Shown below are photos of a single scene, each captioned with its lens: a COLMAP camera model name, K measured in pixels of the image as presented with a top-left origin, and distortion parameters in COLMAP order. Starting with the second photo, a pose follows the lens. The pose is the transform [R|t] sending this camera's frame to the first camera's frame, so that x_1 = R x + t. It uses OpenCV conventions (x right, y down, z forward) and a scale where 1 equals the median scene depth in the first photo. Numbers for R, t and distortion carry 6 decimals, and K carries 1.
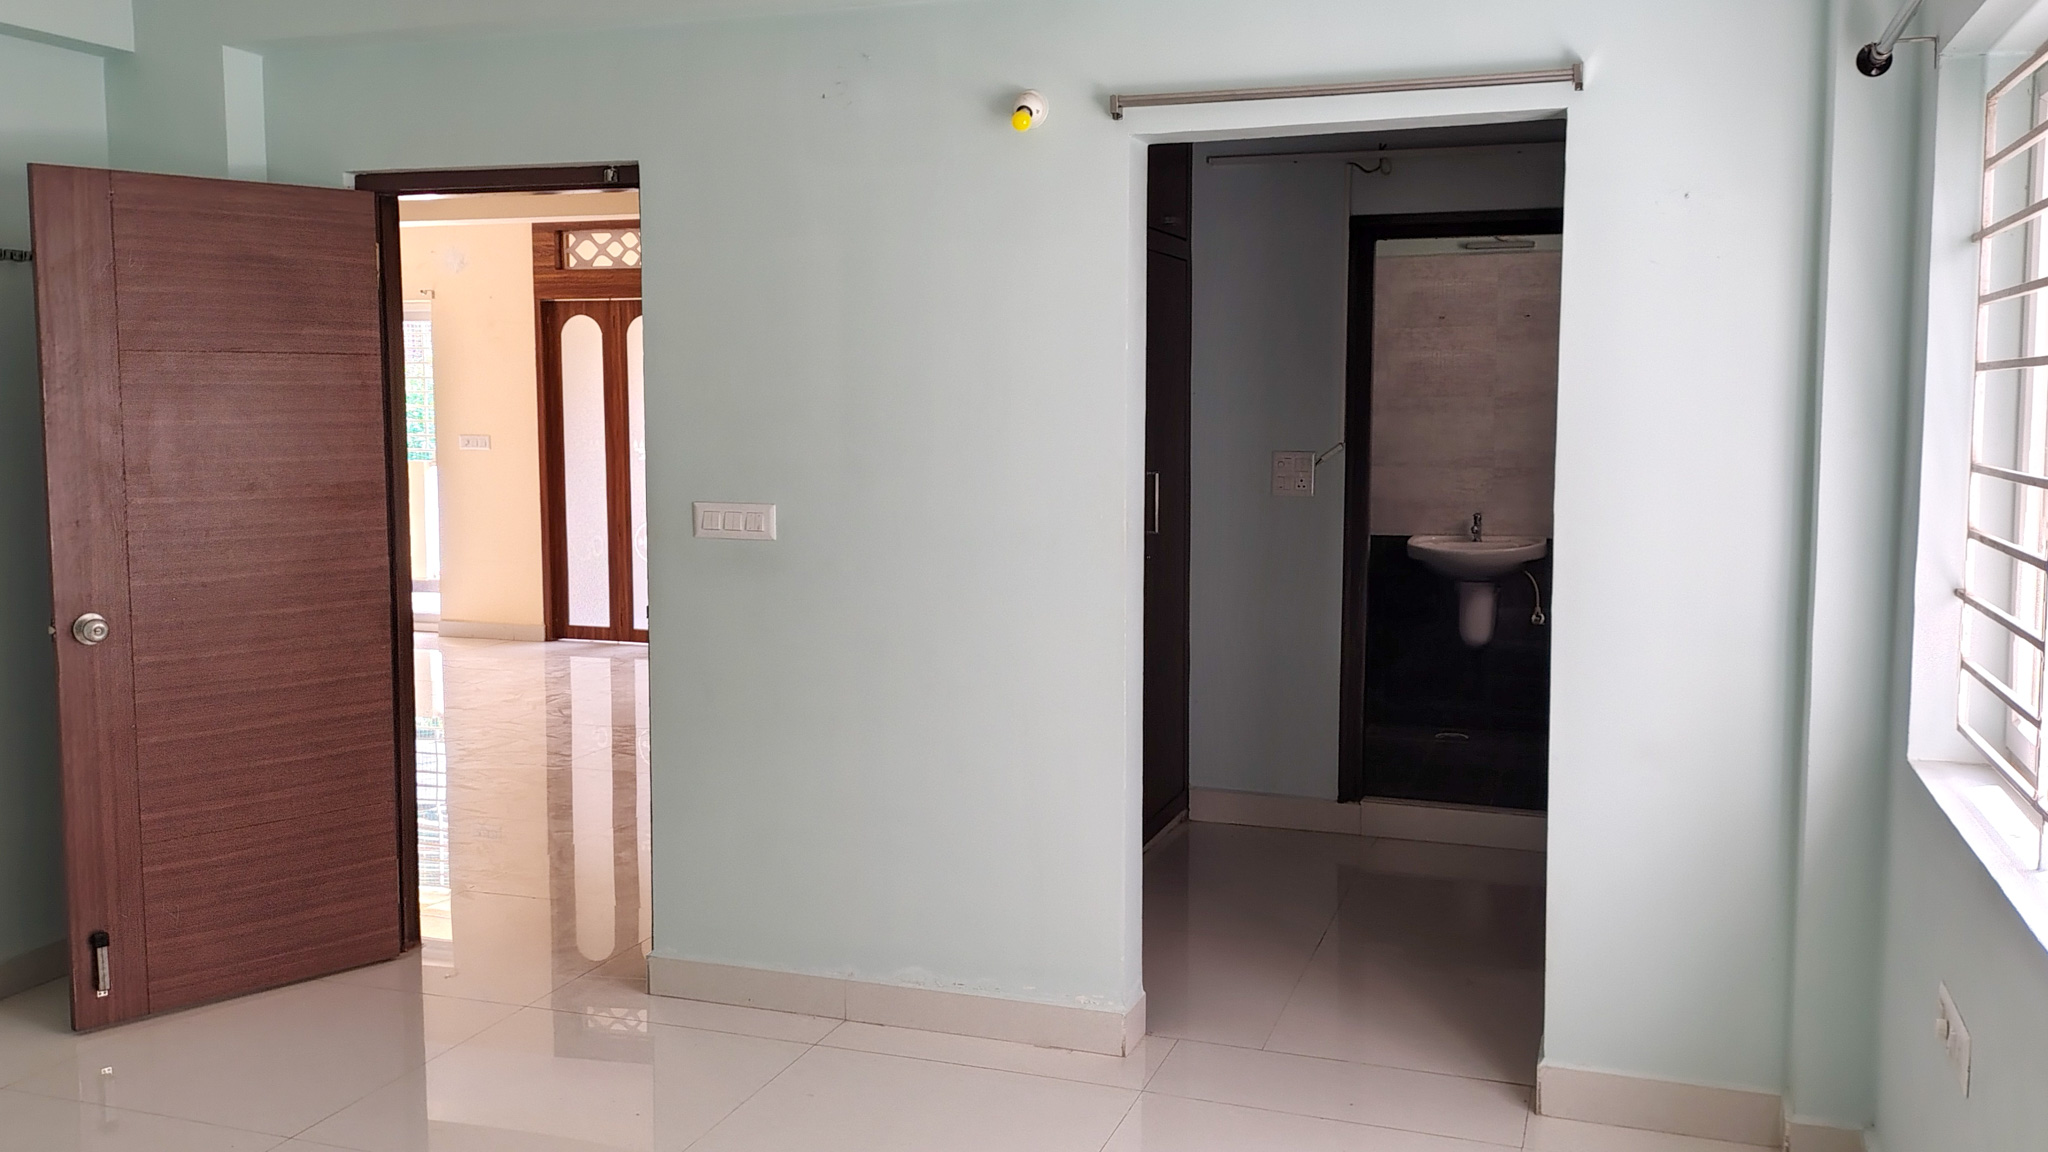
lens RADIAL K [[1699.4, 0, 1006.3], [0, 1699.4, 535.5], [0, 0, 1]] dist [0.140841, -0.279955]
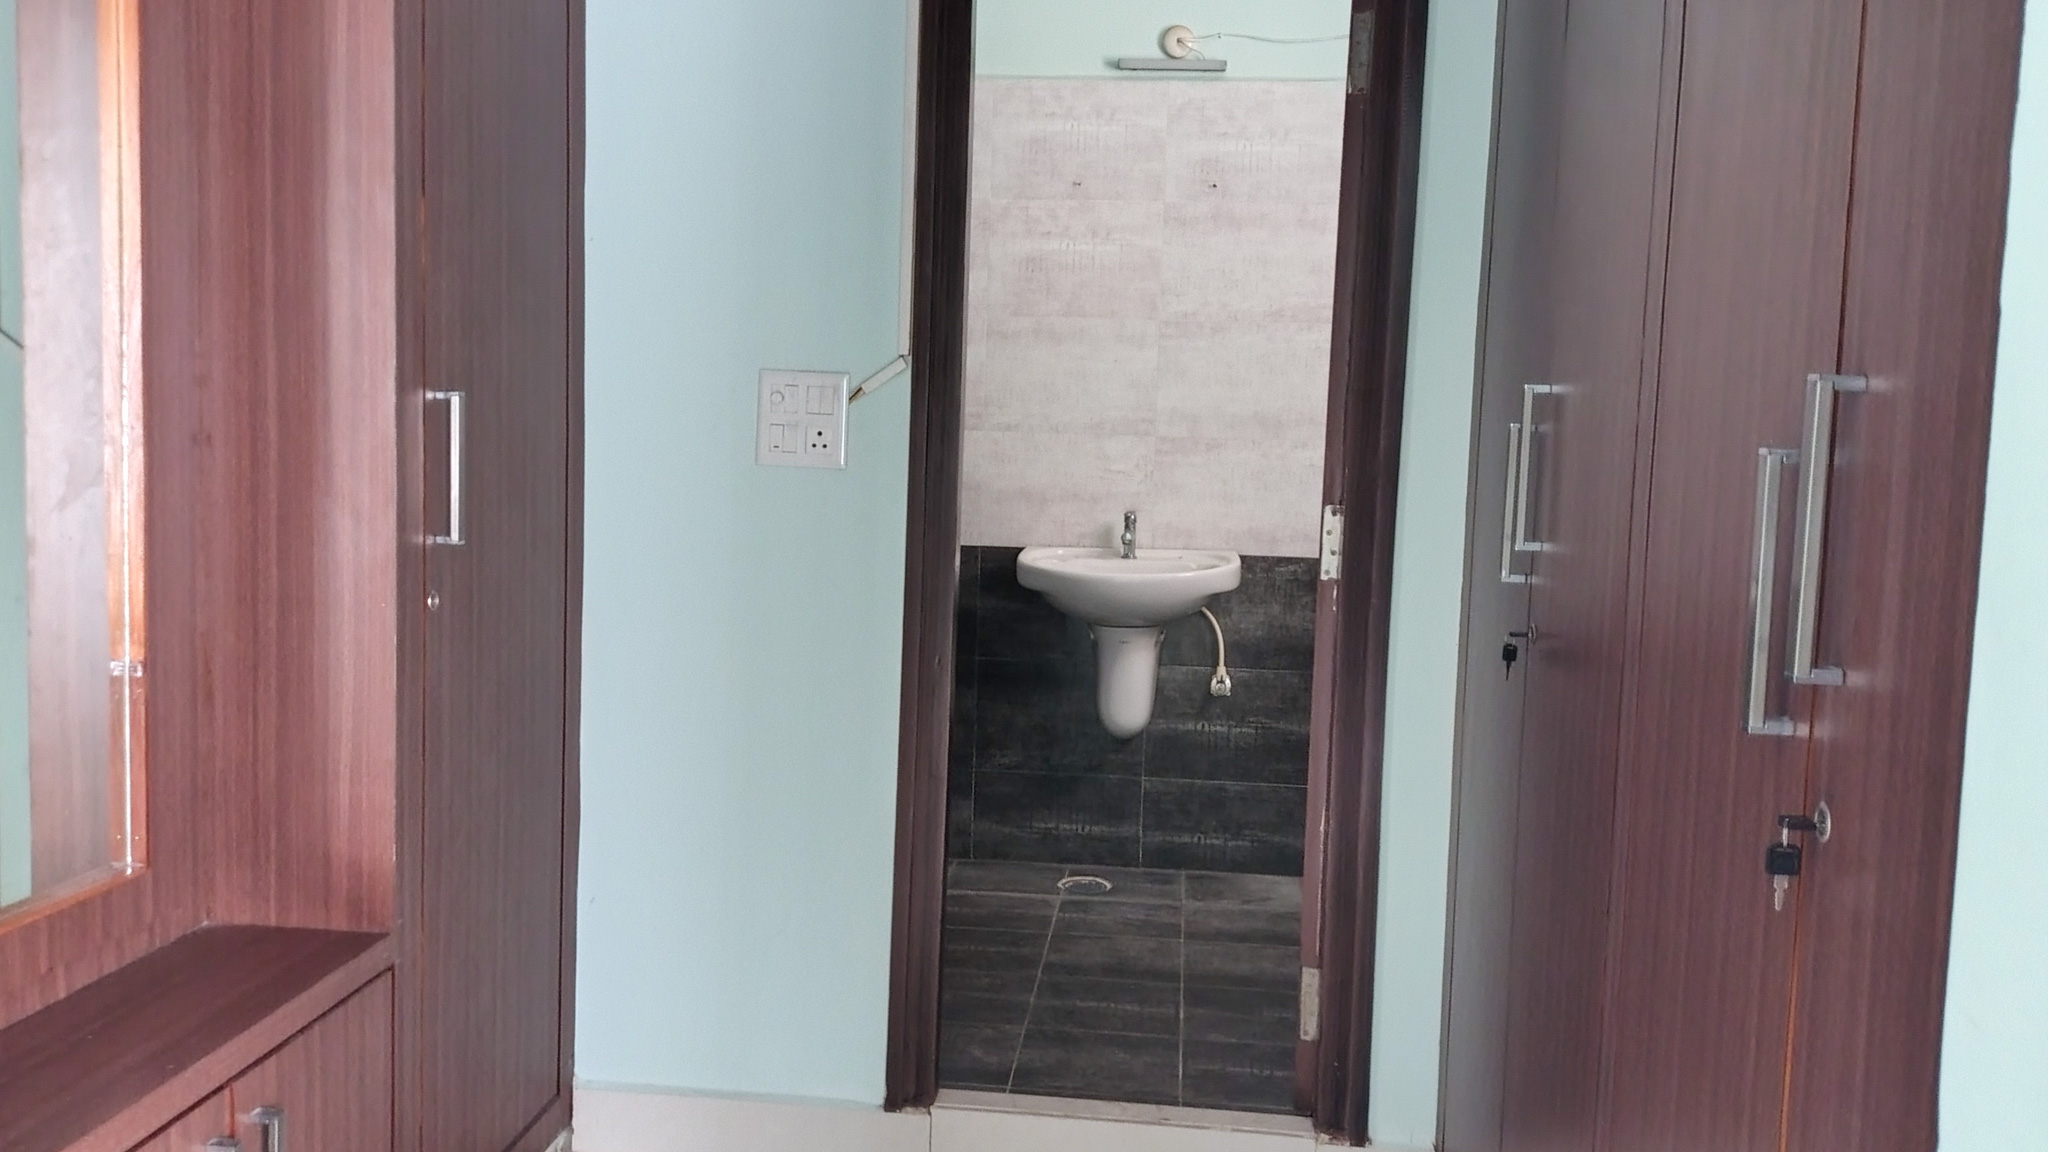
lens RADIAL K [[1699.4, 0, 1006.3], [0, 1699.4, 535.5], [0, 0, 1]] dist [0.140841, -0.279955]
pose [[0.971159, 0.011863, 0.238139, 0.090016], [-0.011741, 0.999929, -0.001928, -0.002906], [-0.238145, -0.000923, 0.971229, 0.429206]]
